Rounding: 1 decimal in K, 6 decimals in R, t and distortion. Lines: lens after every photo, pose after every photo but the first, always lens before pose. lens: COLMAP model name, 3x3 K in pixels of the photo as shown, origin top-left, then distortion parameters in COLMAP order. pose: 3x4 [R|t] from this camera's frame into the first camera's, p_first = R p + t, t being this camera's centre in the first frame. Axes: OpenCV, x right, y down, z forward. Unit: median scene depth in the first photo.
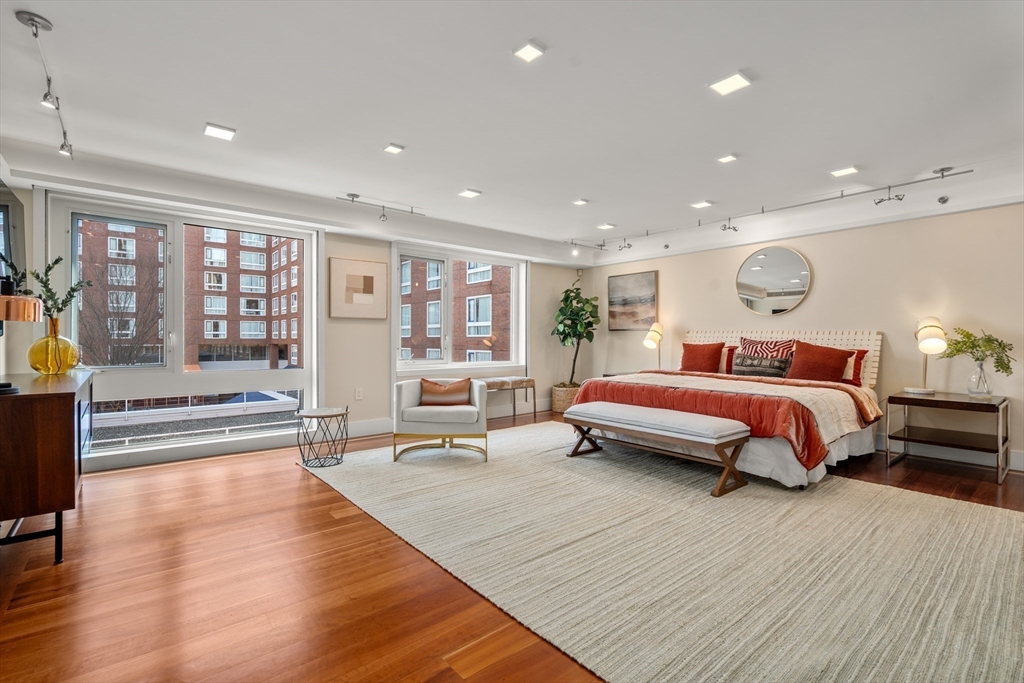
lens RADIAL K [[461.5, 0, 511.0], [0, 461.5, 339.9], [0, 0, 1]] dist [0.000105, 0.000295]
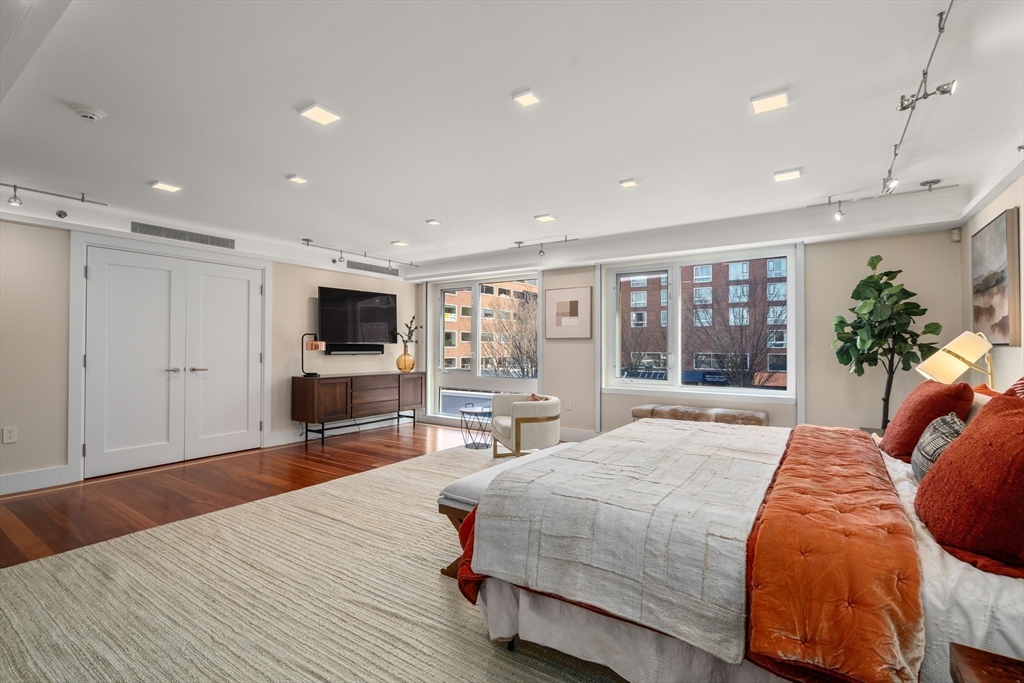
lens RADIAL K [[467.2, 0, 507.4], [0, 467.2, 338.5], [0, 0, 1]] dist [-0.002347, 0.000711]
pose [[0.276109, -0.017758, -0.960962, 1.138112], [-0.005347, 0.999785, -0.020012, -0.034602], [0.961112, 0.010663, 0.275954, 0.813155]]
